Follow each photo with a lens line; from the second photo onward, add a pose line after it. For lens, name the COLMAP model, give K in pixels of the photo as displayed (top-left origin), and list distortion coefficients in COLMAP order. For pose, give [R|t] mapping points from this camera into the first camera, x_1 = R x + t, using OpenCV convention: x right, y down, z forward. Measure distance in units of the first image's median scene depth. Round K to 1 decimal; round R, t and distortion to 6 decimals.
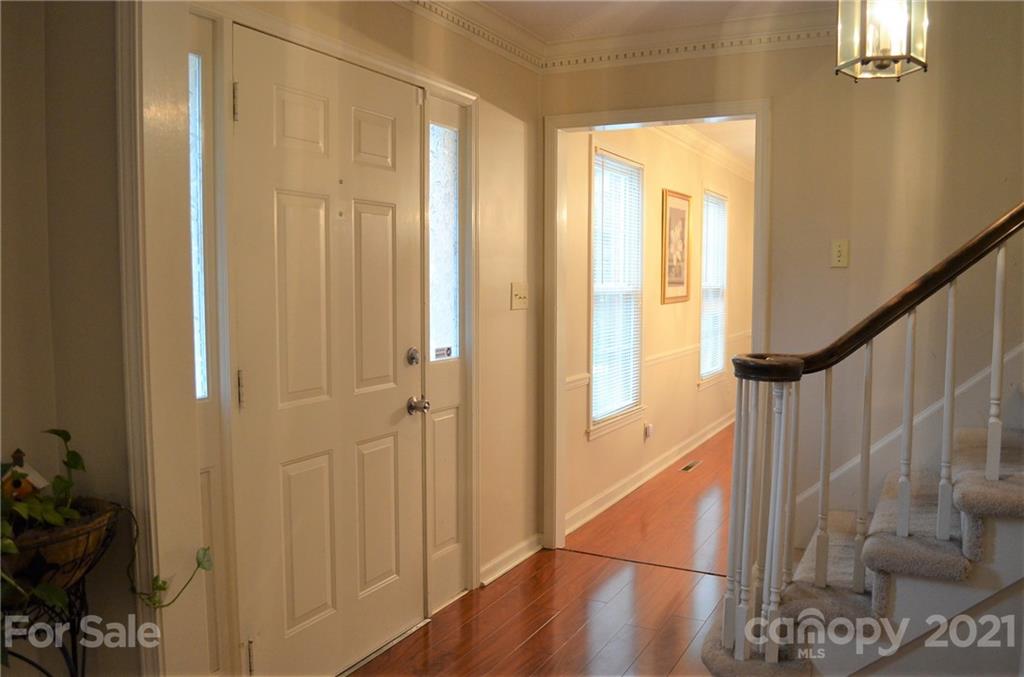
lens RADIAL K [[807.1, 0, 516.6], [0, 807.1, 339.9], [0, 0, 1]] dist [-0.079610, 0.006585]
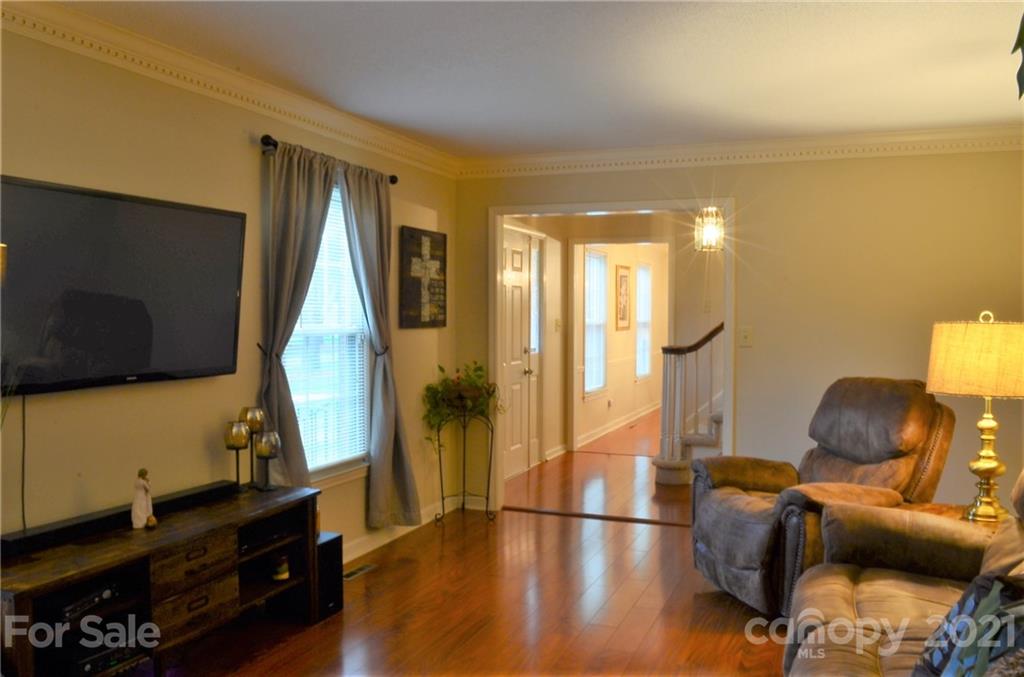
lens RADIAL K [[807.1, 0, 516.6], [0, 807.1, 339.9], [0, 0, 1]] dist [-0.079610, 0.006585]
pose [[0.994812, -0.002723, 0.101696, -0.285659], [0.007159, 0.999037, -0.043276, 0.065891], [-0.101480, 0.043780, 0.993874, -0.956473]]
